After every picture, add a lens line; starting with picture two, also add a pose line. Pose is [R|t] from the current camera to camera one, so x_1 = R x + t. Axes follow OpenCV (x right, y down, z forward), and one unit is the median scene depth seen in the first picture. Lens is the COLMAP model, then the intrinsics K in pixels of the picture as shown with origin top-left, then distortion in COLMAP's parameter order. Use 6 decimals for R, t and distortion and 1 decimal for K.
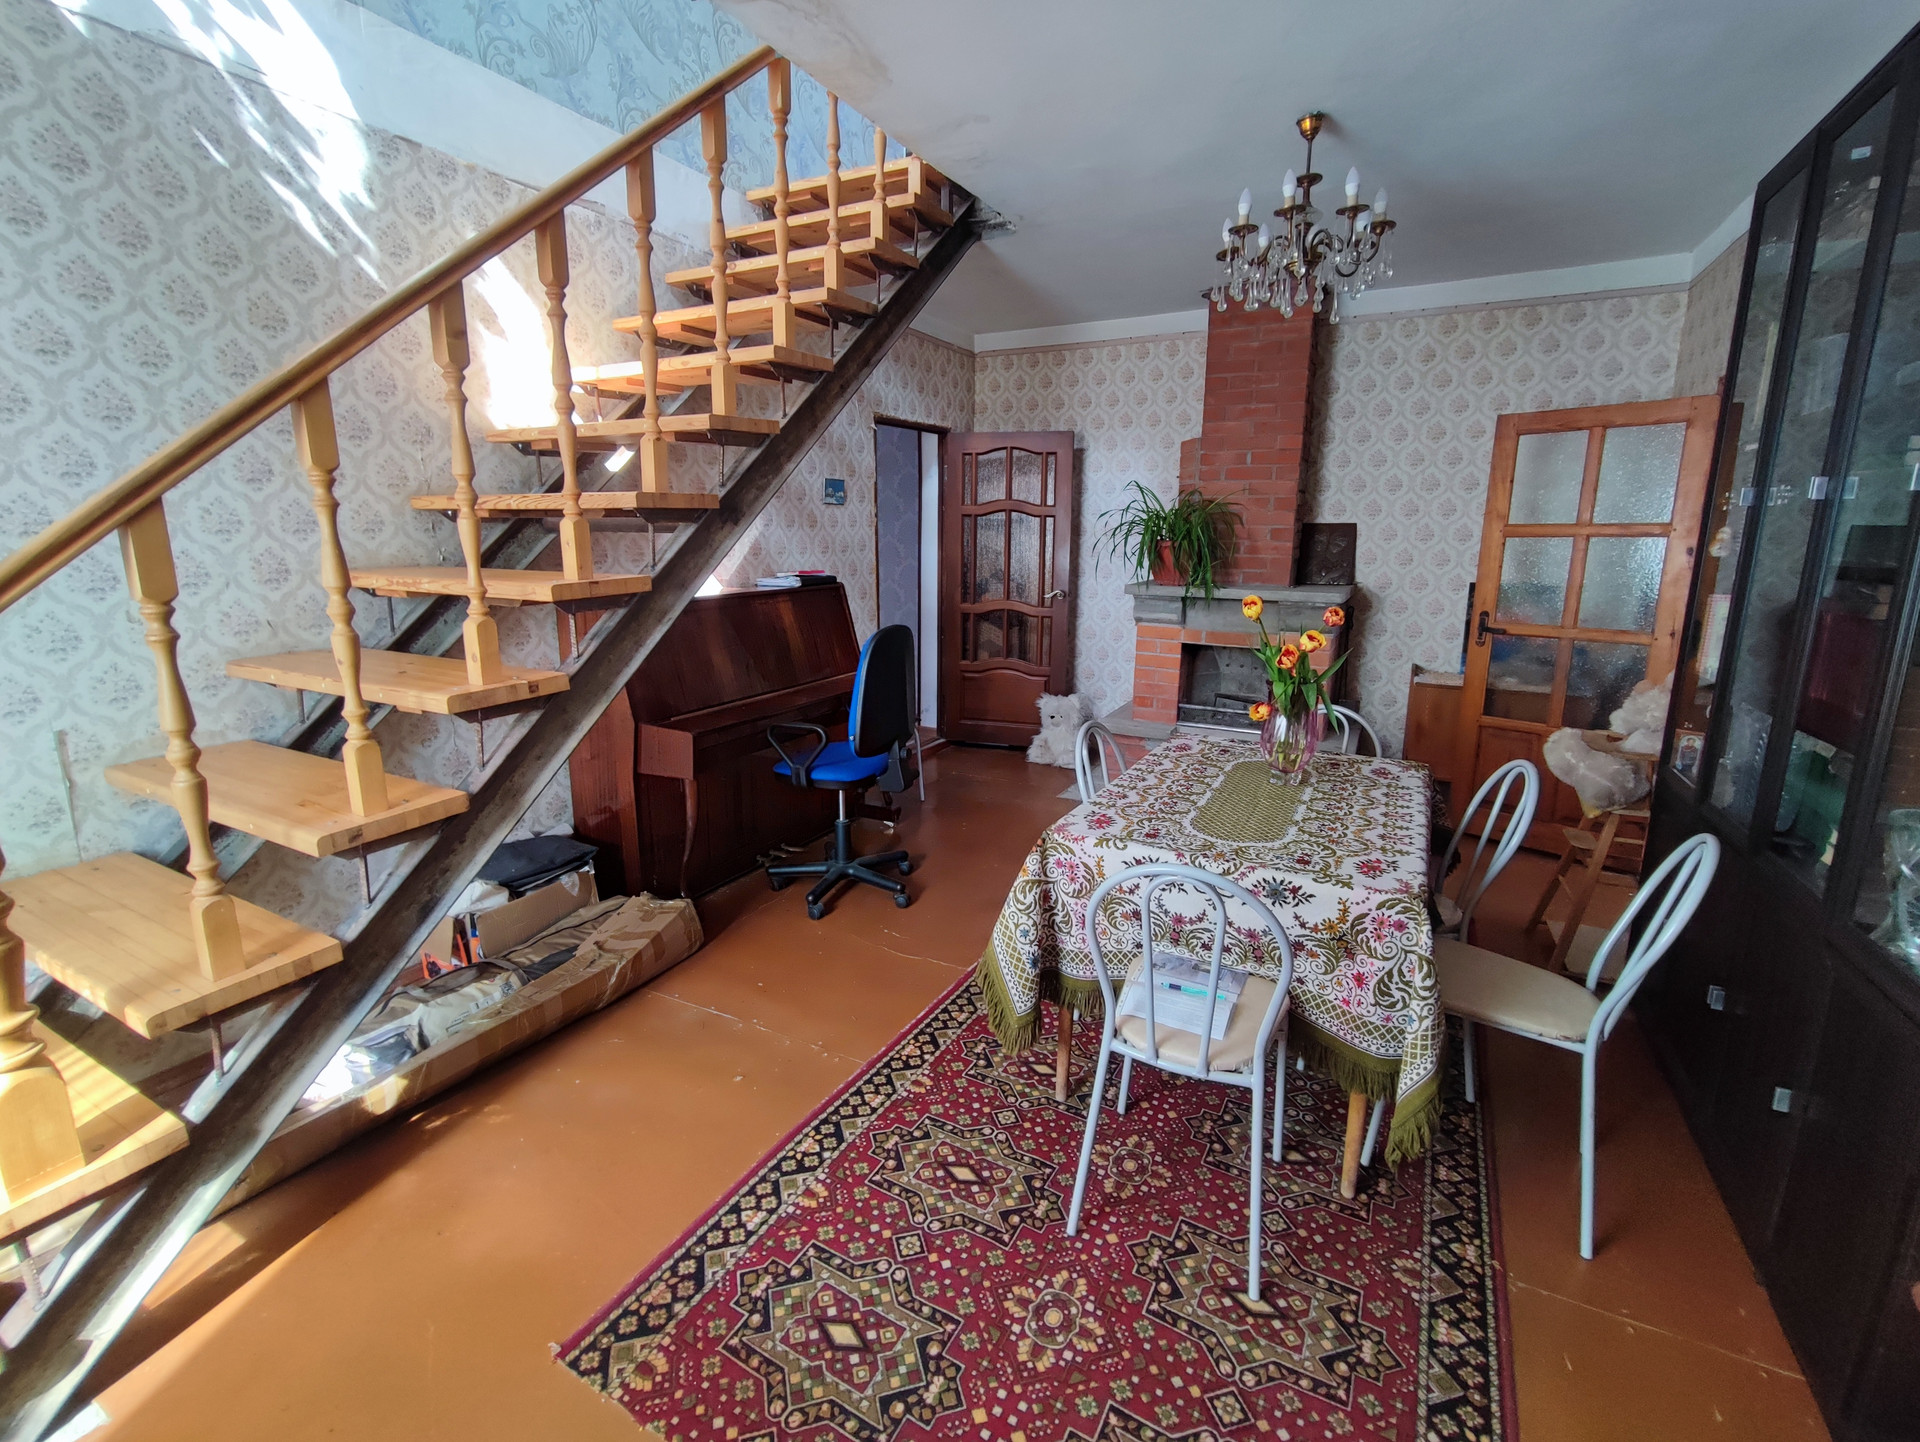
lens RADIAL K [[874.3, 0, 955.7], [0, 874.3, 710.3], [0, 0, 1]] dist [-0.003688, -0.000066]
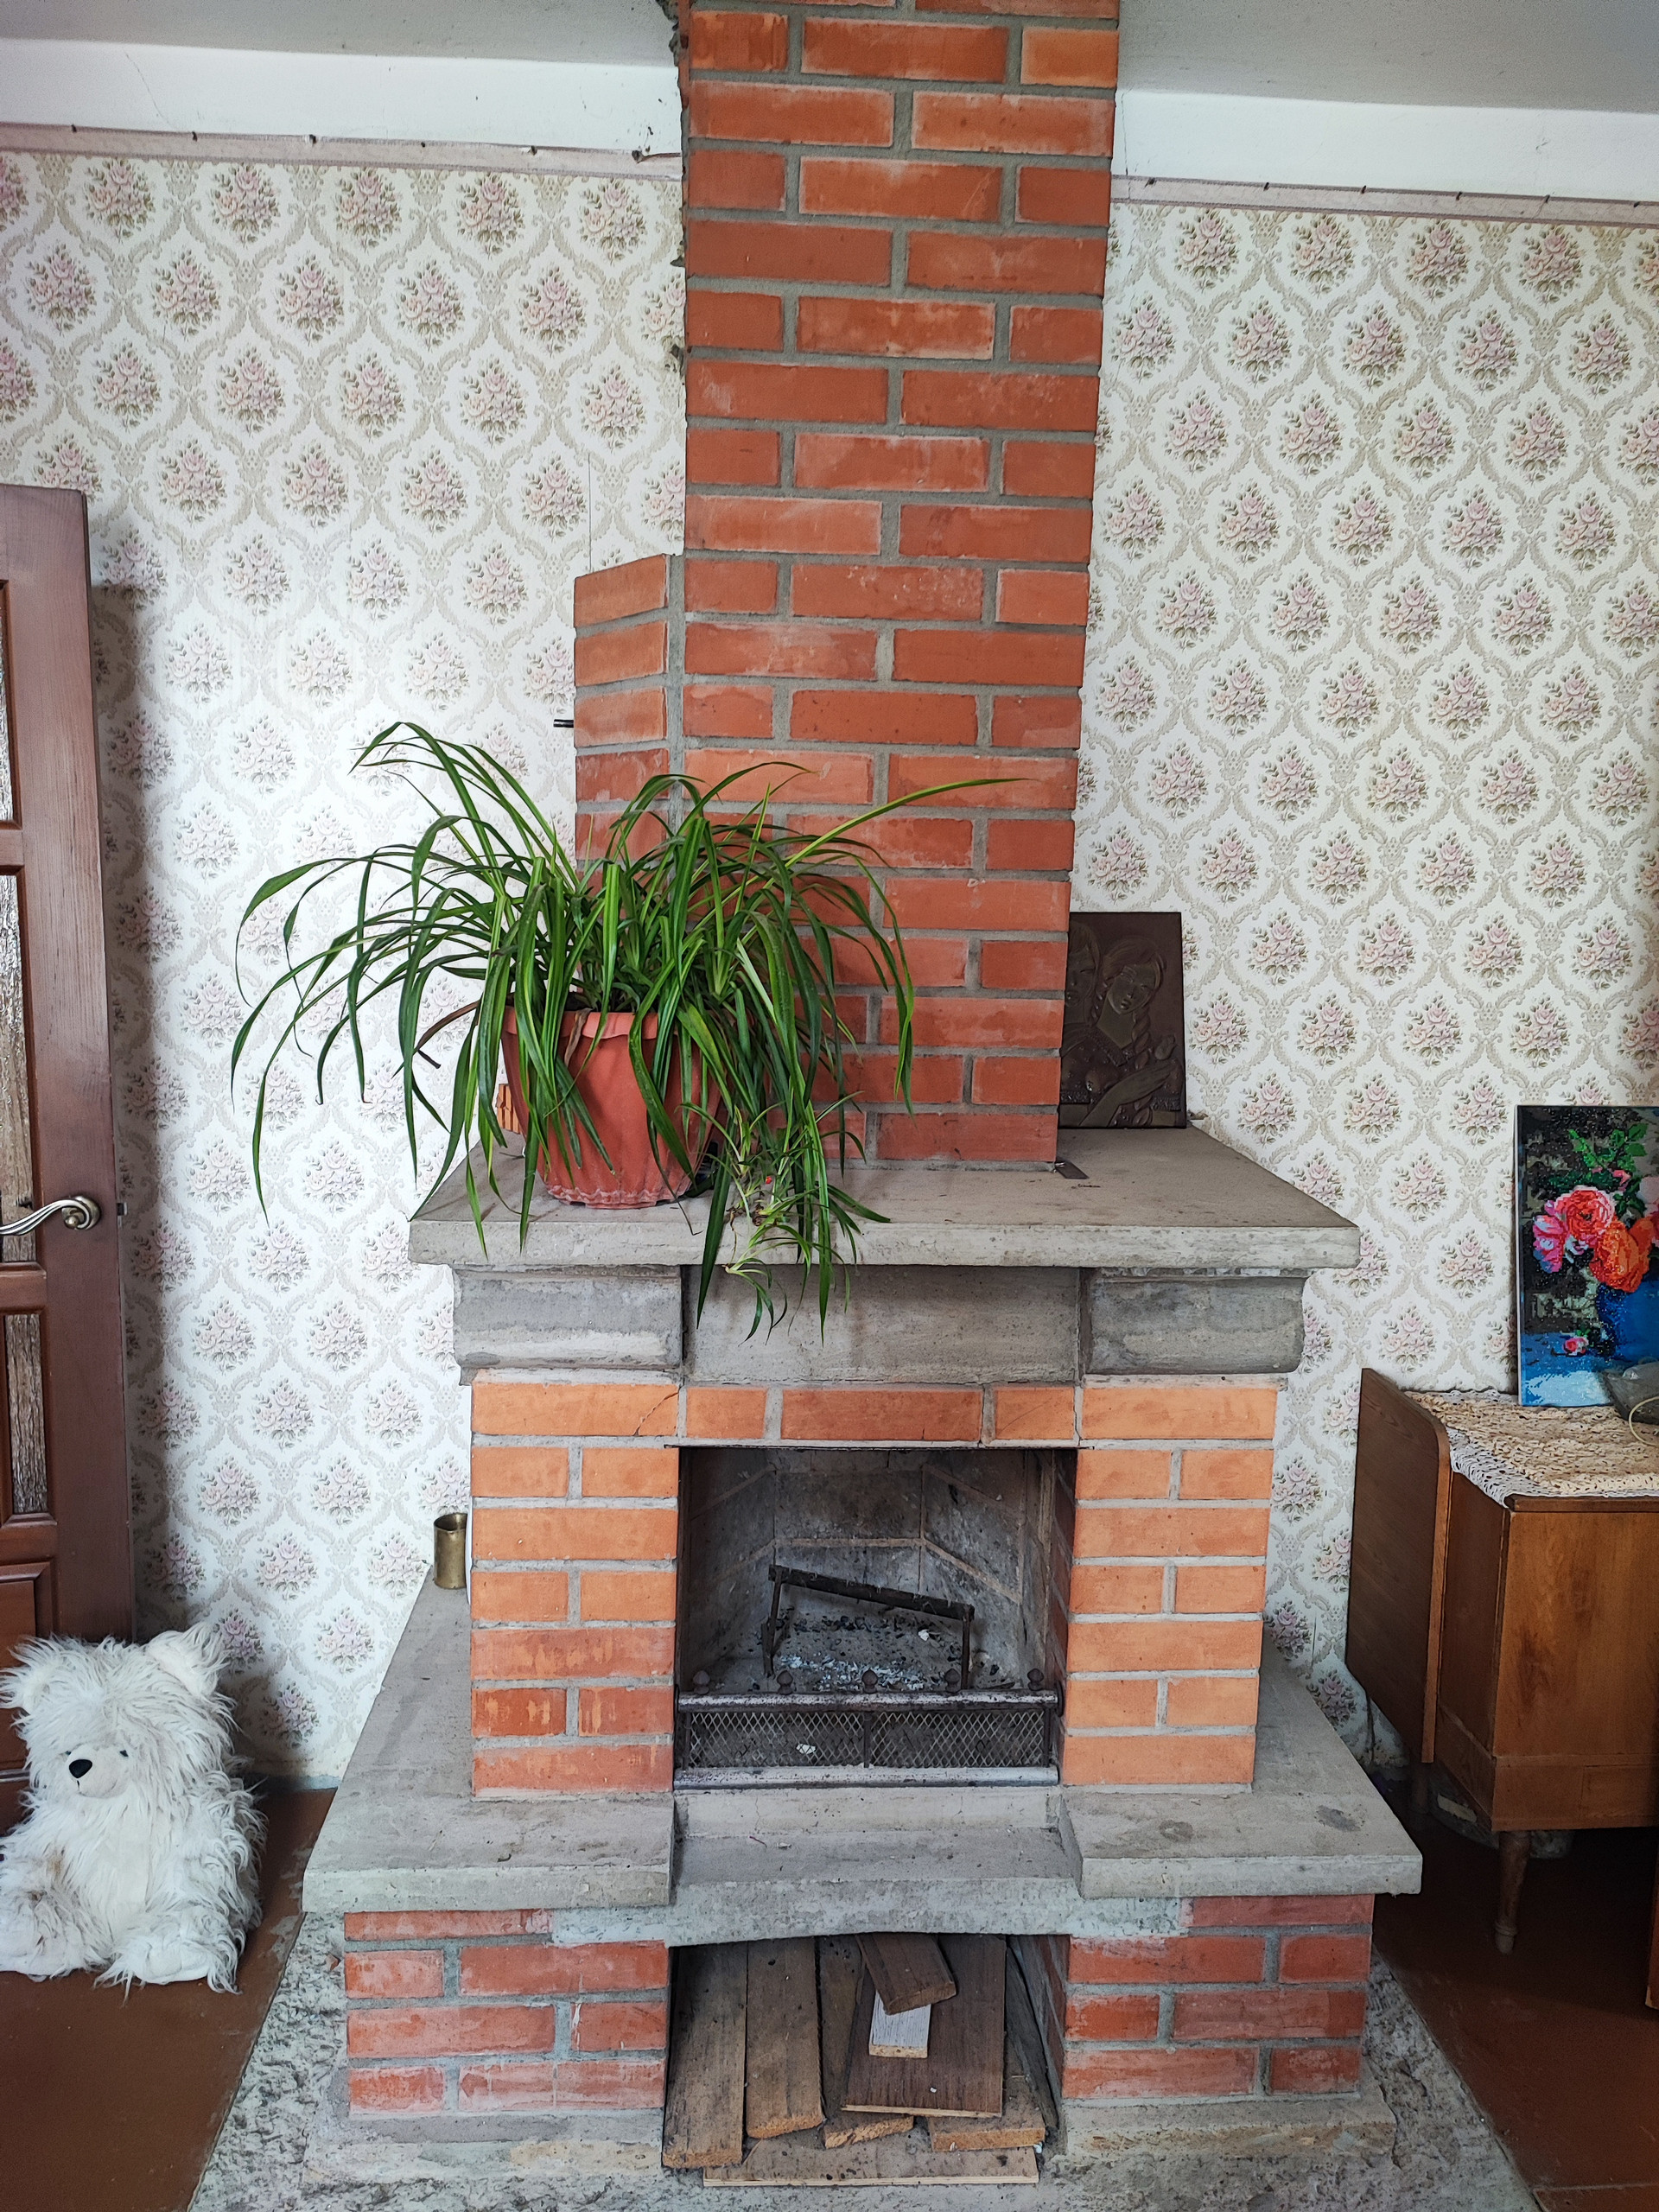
lens RADIAL K [[1620.8, 0, 830.3], [0, 1620.8, 1105.4], [0, 0, 1]] dist [0.004237, -0.005137]
pose [[0.856625, -0.064910, 0.511840, 0.083622], [0.094274, 0.995045, -0.031590, -0.147078], [-0.507254, 0.075314, 0.858500, 0.612509]]
